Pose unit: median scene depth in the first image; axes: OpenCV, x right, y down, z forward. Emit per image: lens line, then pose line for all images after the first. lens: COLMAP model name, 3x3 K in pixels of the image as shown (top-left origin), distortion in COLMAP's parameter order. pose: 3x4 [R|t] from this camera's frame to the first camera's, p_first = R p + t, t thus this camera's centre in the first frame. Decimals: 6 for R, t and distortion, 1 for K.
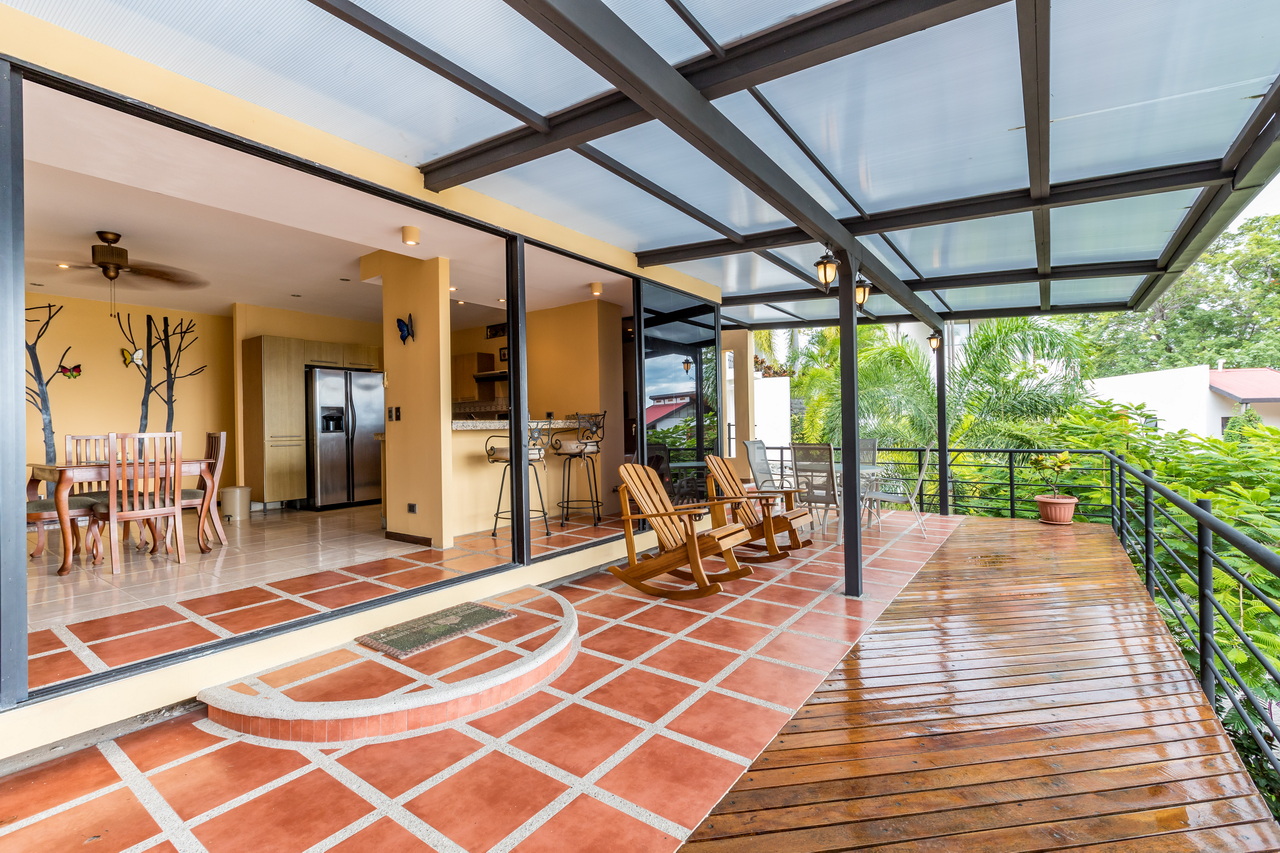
lens RADIAL K [[572.4, 0, 621.3], [0, 572.4, 421.0], [0, 0, 1]] dist [0.001999, -0.000145]
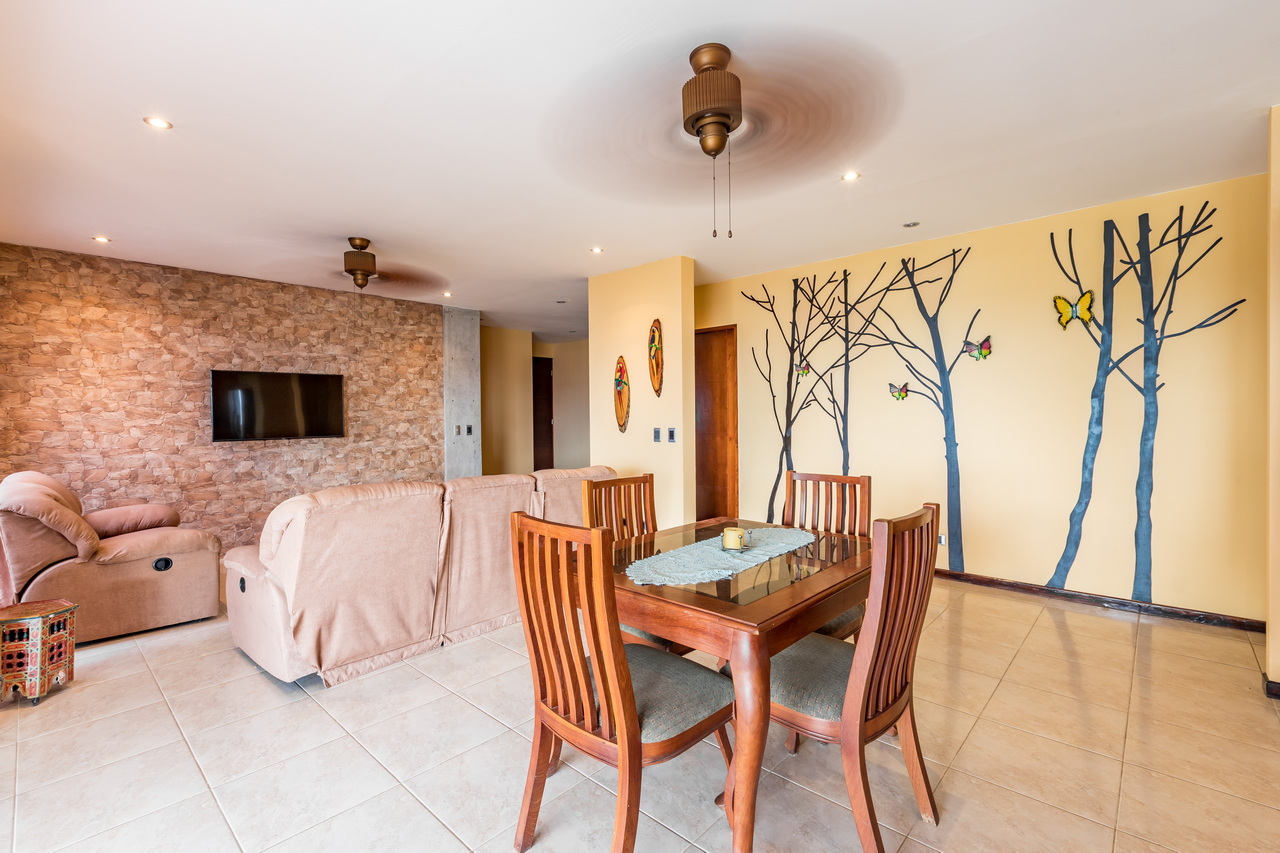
lens RADIAL K [[572.4, 0, 631.0], [0, 572.4, 420.4], [0, 0, 1]] dist [0.001999, -0.000145]
pose [[-0.112426, 0.027541, -0.993278, -0.374474], [0.020064, 0.999475, 0.025442, -0.040447], [0.993458, -0.017069, -0.112919, 0.896306]]
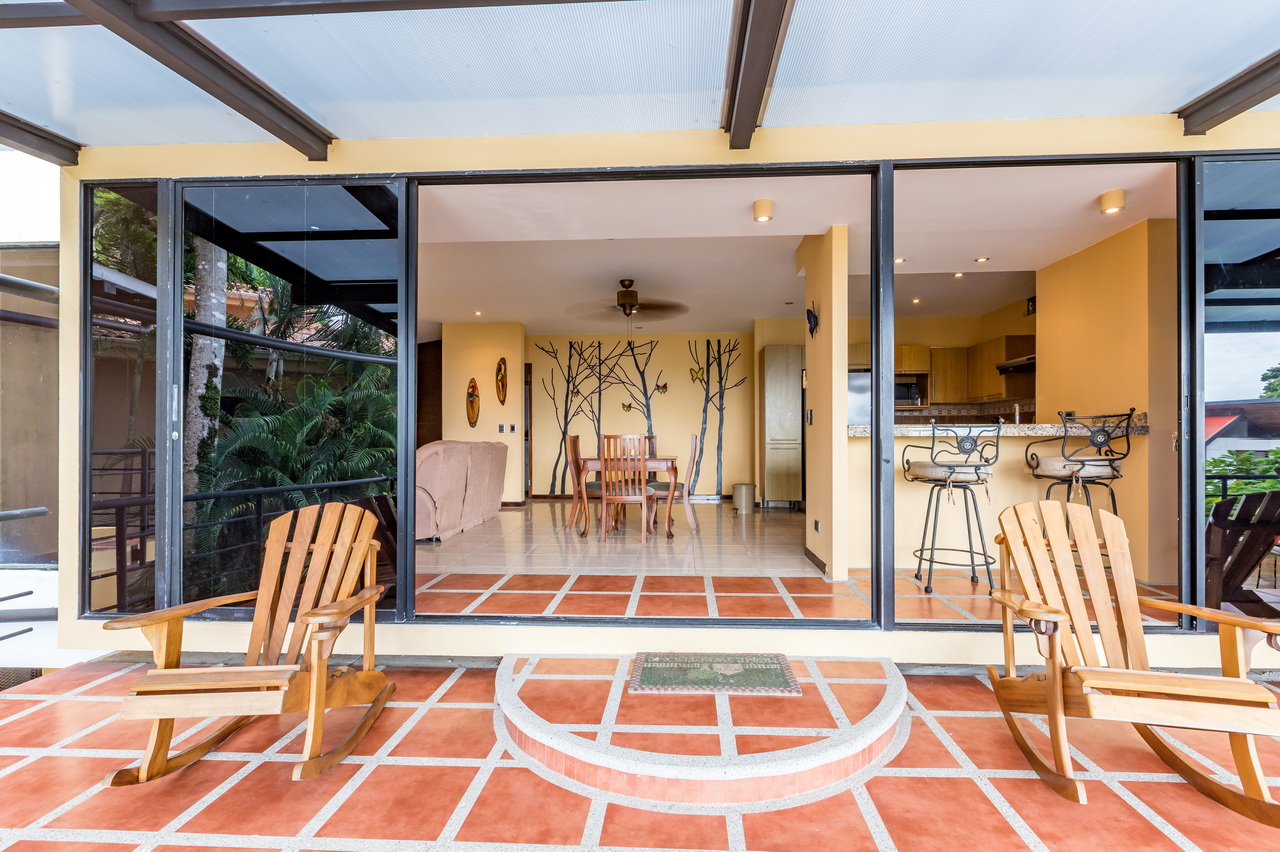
lens RADIAL K [[572.4, 0, 653.9], [0, 572.4, 436.8], [0, 0, 1]] dist [0.001999, -0.000145]
pose [[0.560604, 0.017262, -0.827904, 0.200187], [0.000626, 0.999774, 0.021269, -0.001262], [0.828084, -0.012441, 0.560467, 0.289926]]
